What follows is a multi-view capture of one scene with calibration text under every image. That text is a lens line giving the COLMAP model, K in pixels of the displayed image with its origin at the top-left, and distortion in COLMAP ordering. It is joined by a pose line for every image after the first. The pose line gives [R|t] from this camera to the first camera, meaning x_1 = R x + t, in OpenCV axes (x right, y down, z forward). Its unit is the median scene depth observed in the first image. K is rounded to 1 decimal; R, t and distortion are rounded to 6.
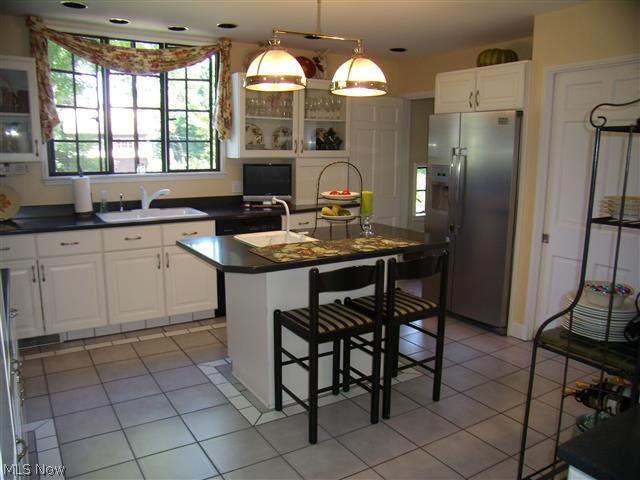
lens RADIAL K [[524.7, 0, 320.0], [0, 524.7, 240.0], [0, 0, 1]] dist [-0.176092, 0.170812]
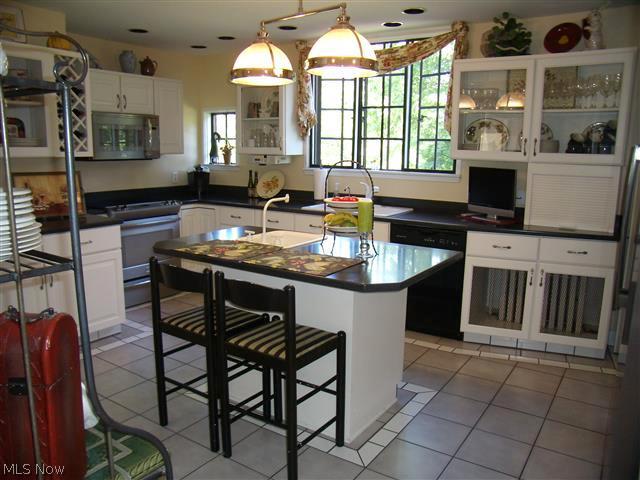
lens RADIAL K [[524.7, 0, 320.0], [0, 524.7, 240.0], [0, 0, 1]] dist [-0.176092, 0.170812]
pose [[0.381453, 0.159428, -0.910536, 0.605231], [-0.168646, 0.980486, 0.101024, -0.080661], [0.908874, 0.115023, 0.400896, 0.504320]]
